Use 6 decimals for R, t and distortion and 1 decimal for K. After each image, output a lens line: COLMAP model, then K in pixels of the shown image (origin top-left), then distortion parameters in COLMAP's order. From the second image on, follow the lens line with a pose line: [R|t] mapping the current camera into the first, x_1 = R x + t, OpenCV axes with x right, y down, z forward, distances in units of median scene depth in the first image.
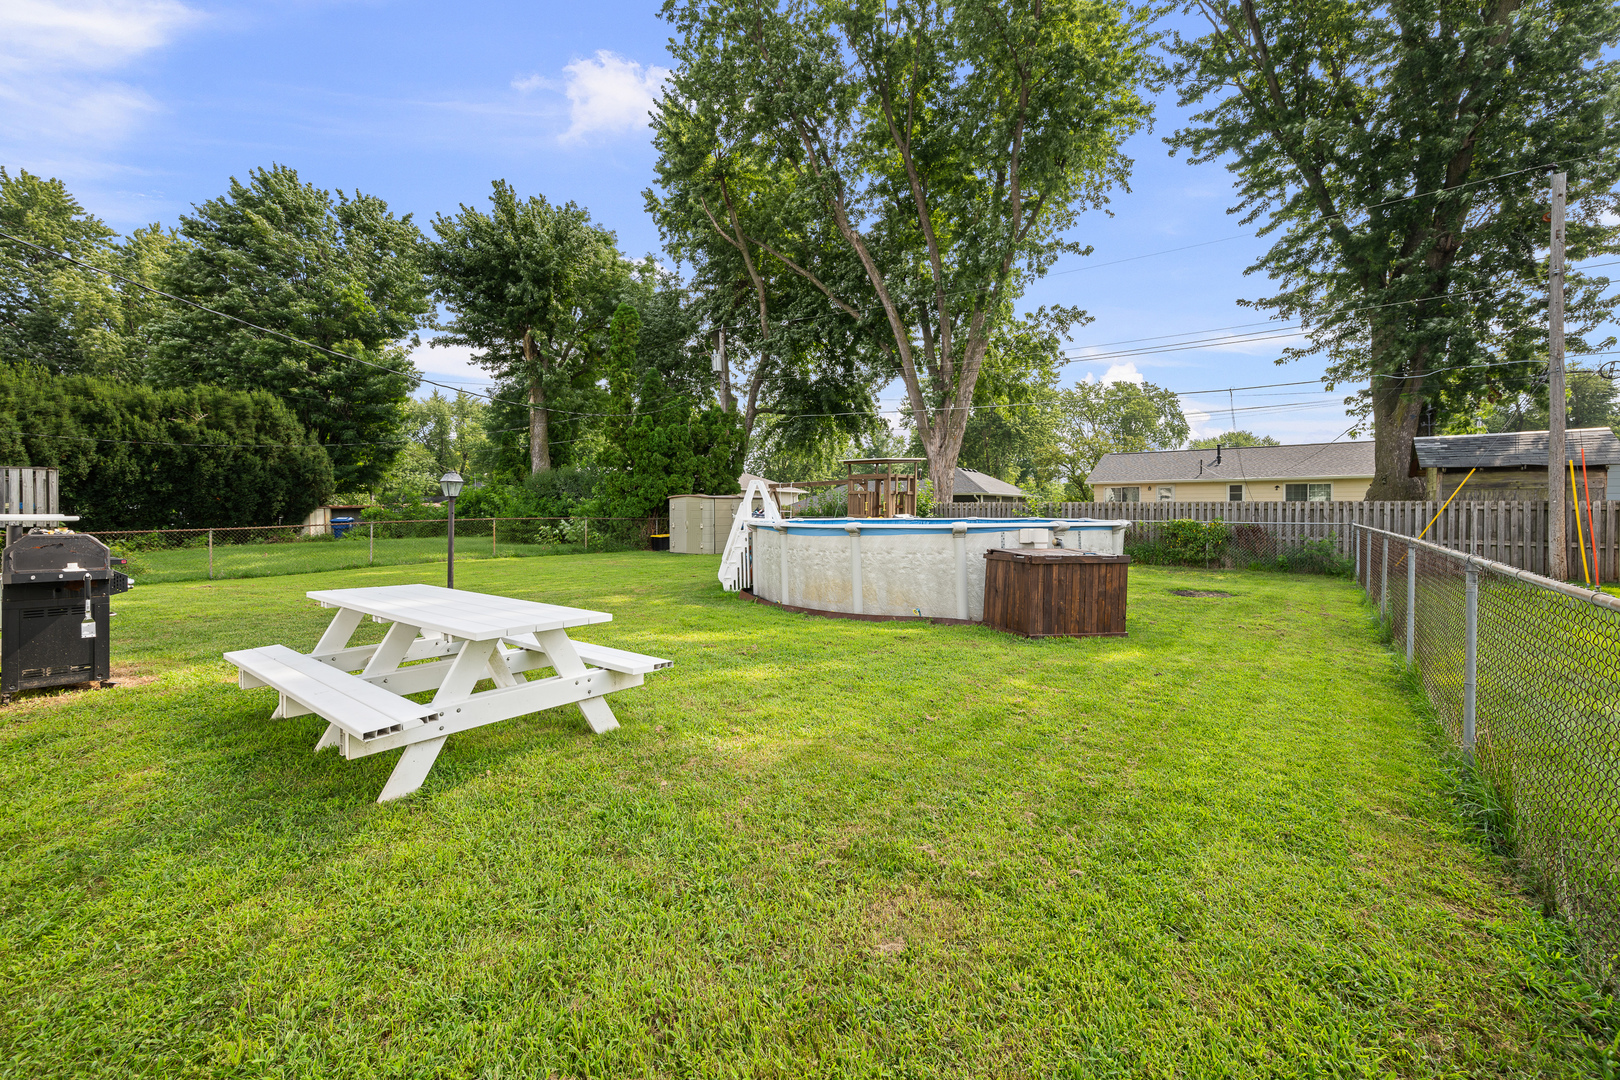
lens RADIAL K [[659.6, 0, 807.2], [0, 659.6, 524.4], [0, 0, 1]] dist [-0.000756, 0.000091]
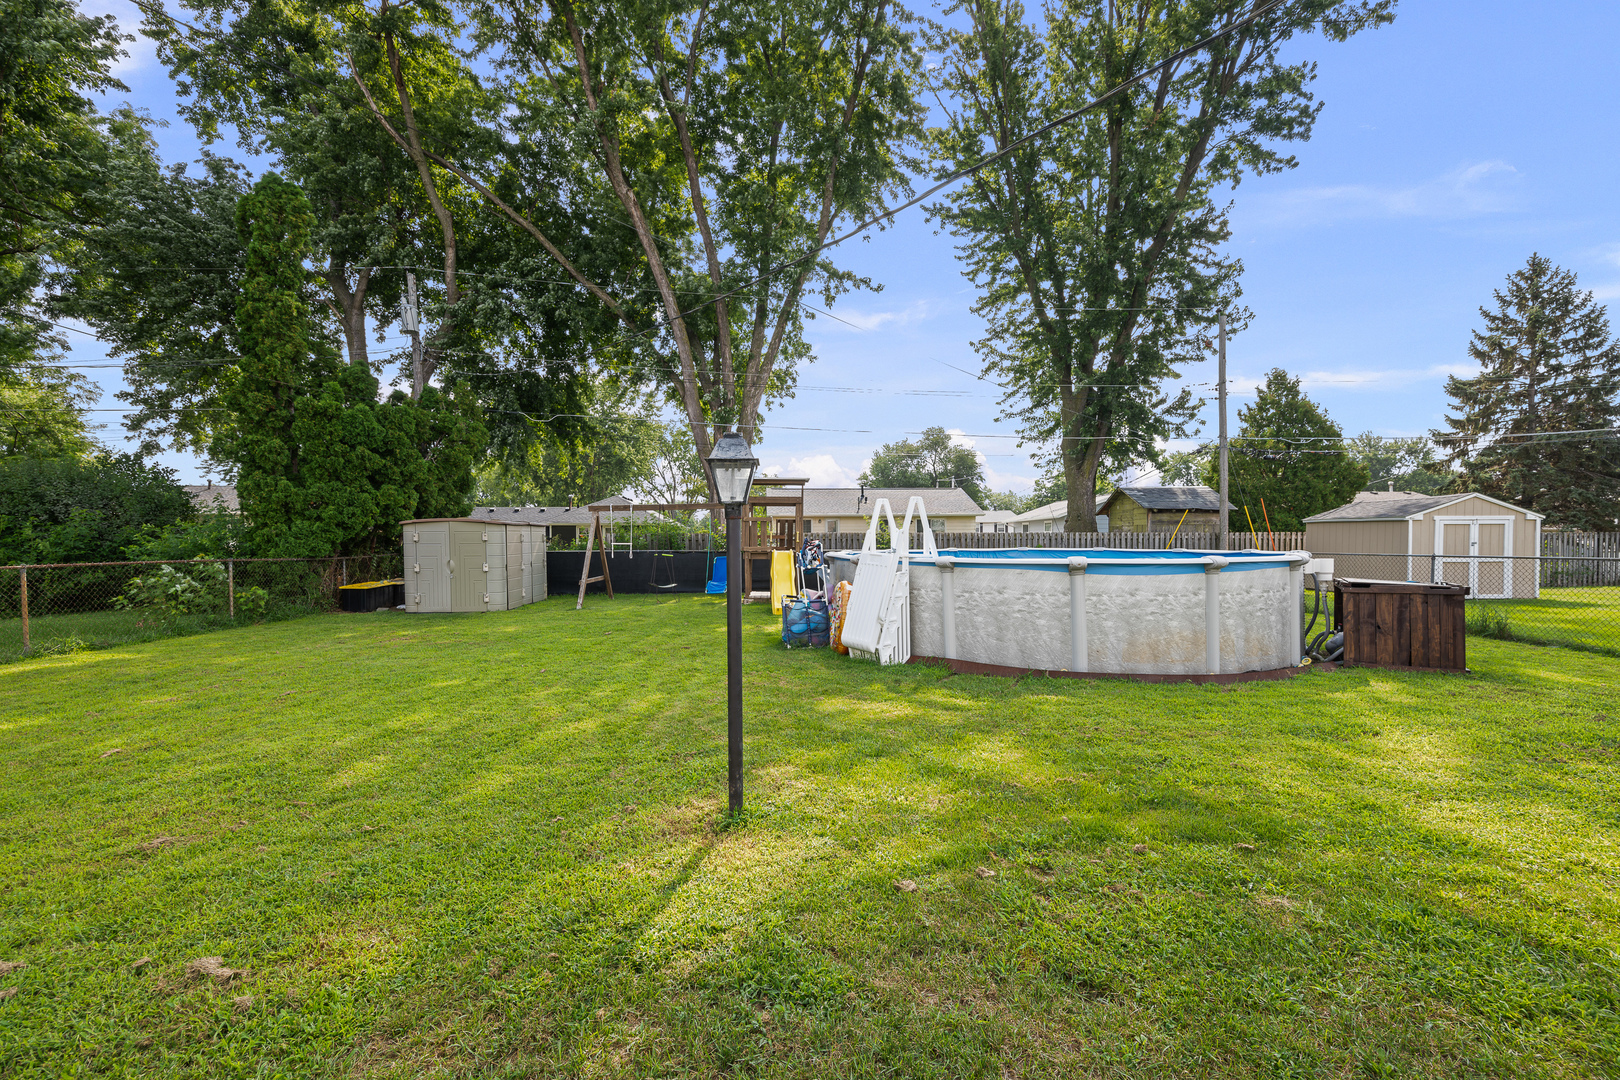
lens RADIAL K [[659.6, 0, 814.0], [0, 659.6, 552.3], [0, 0, 1]] dist [-0.000756, 0.000091]
pose [[0.748351, -0.014574, 0.663143, -0.339502], [0.017583, 0.999843, 0.002132, -0.007856], [-0.663070, 0.010064, 0.748490, 0.300544]]
